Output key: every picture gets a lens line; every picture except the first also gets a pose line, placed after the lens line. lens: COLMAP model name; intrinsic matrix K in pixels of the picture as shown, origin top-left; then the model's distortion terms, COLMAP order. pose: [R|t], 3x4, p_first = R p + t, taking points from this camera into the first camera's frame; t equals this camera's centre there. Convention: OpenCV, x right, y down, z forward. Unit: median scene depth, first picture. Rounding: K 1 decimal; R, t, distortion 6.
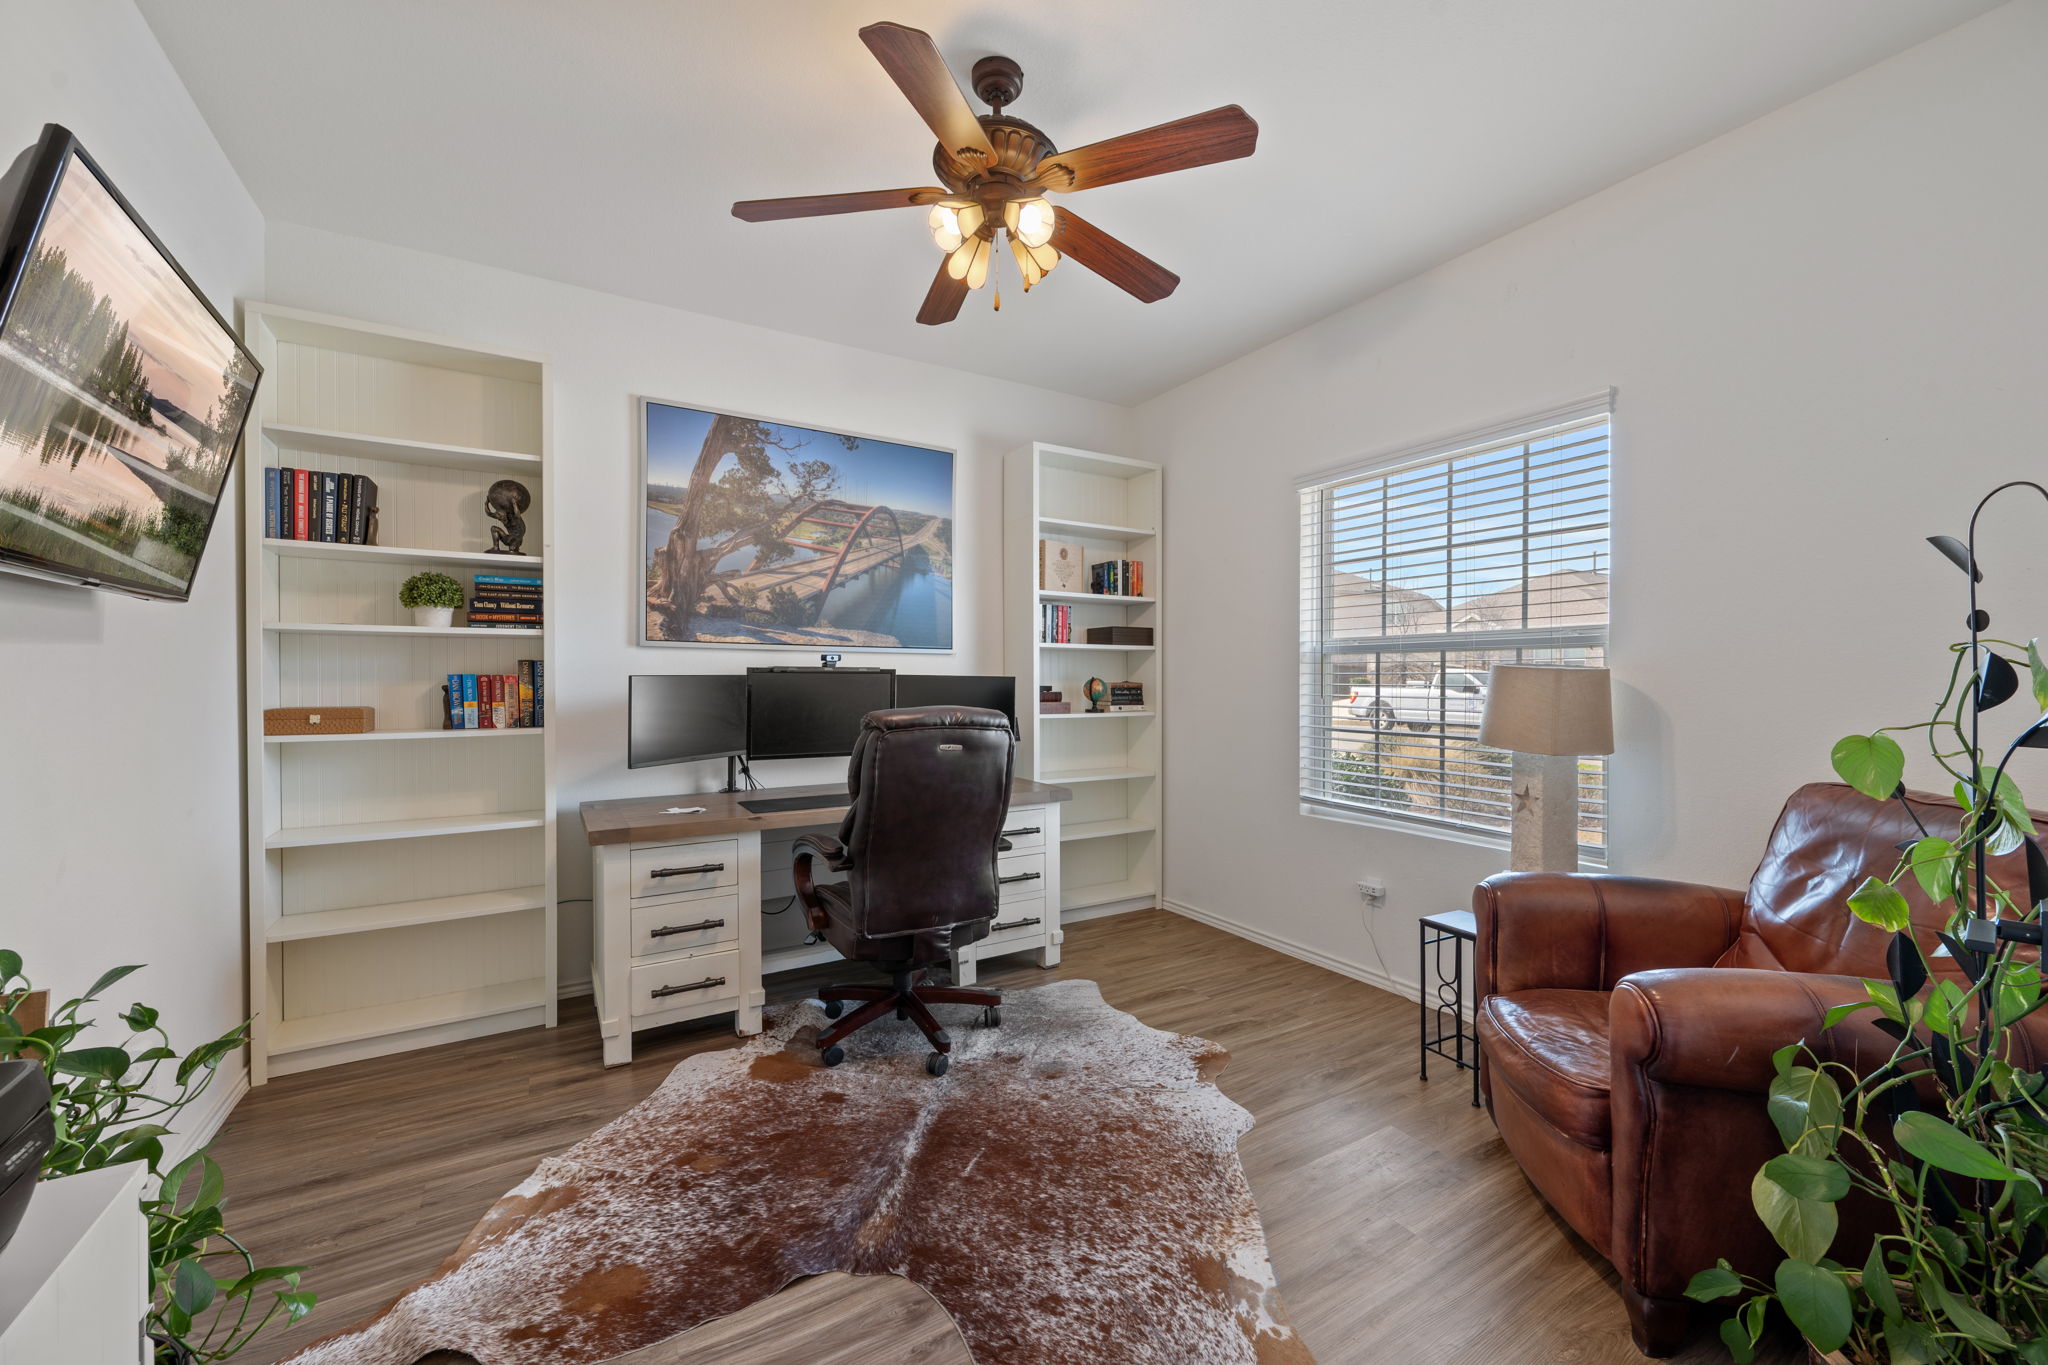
lens RADIAL K [[797.0, 0, 1025.2], [0, 797.0, 685.5], [0, 0, 1]] dist [-0.001776, -0.000107]
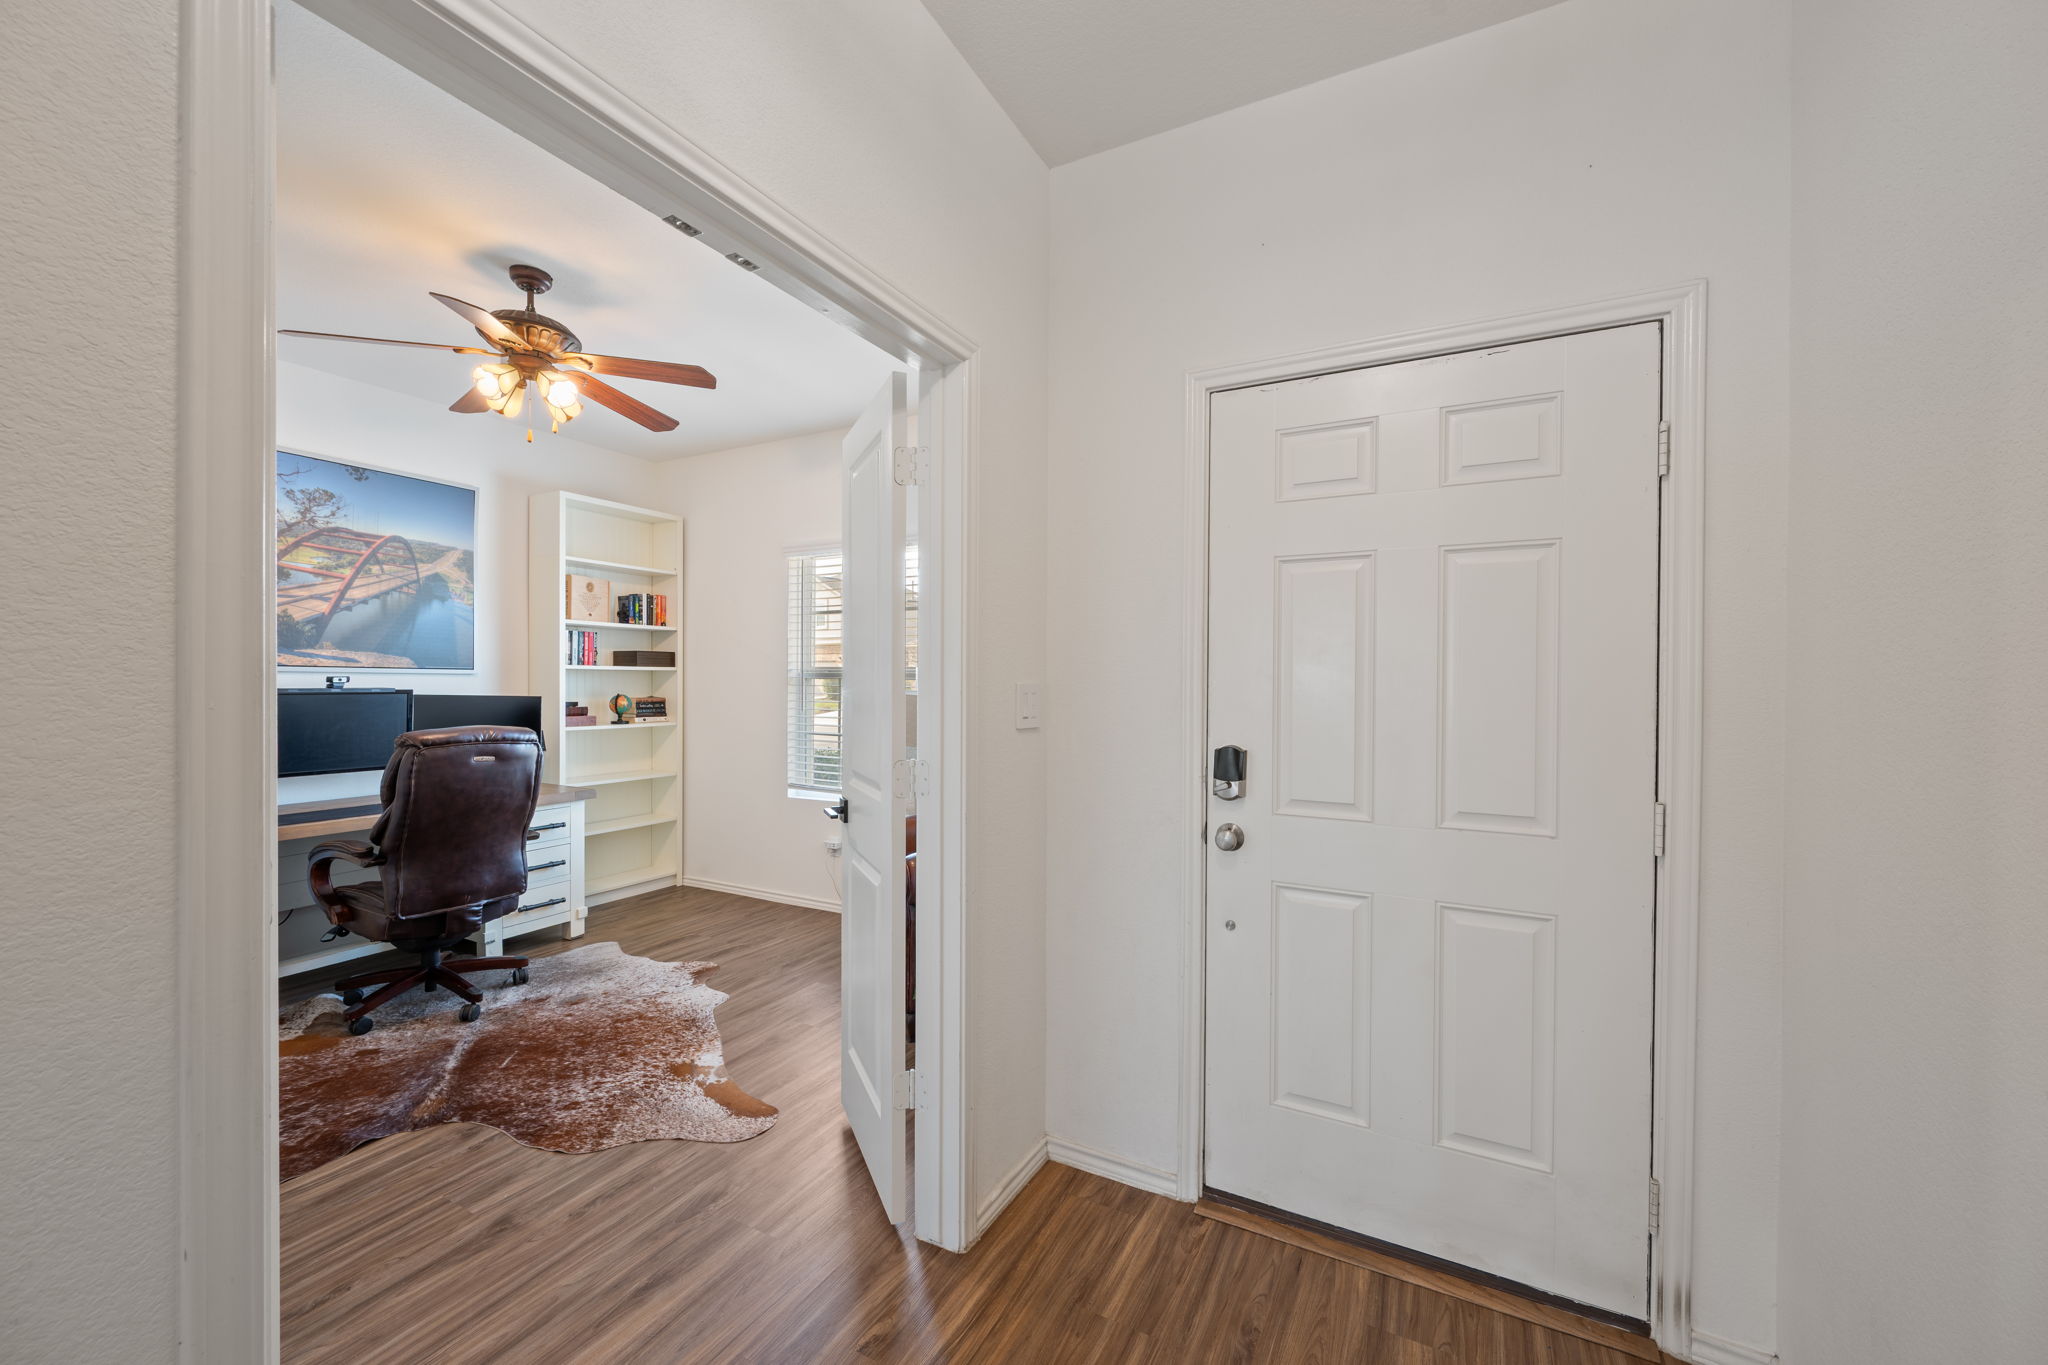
lens RADIAL K [[797.0, 0, 1025.2], [0, 797.0, 685.5], [0, 0, 1]] dist [-0.001776, -0.000107]
pose [[0.857695, 0.002148, 0.514154, -0.005710], [-0.002426, 0.999997, -0.000130, -0.034704], [-0.514153, -0.001136, 0.857698, -0.449180]]
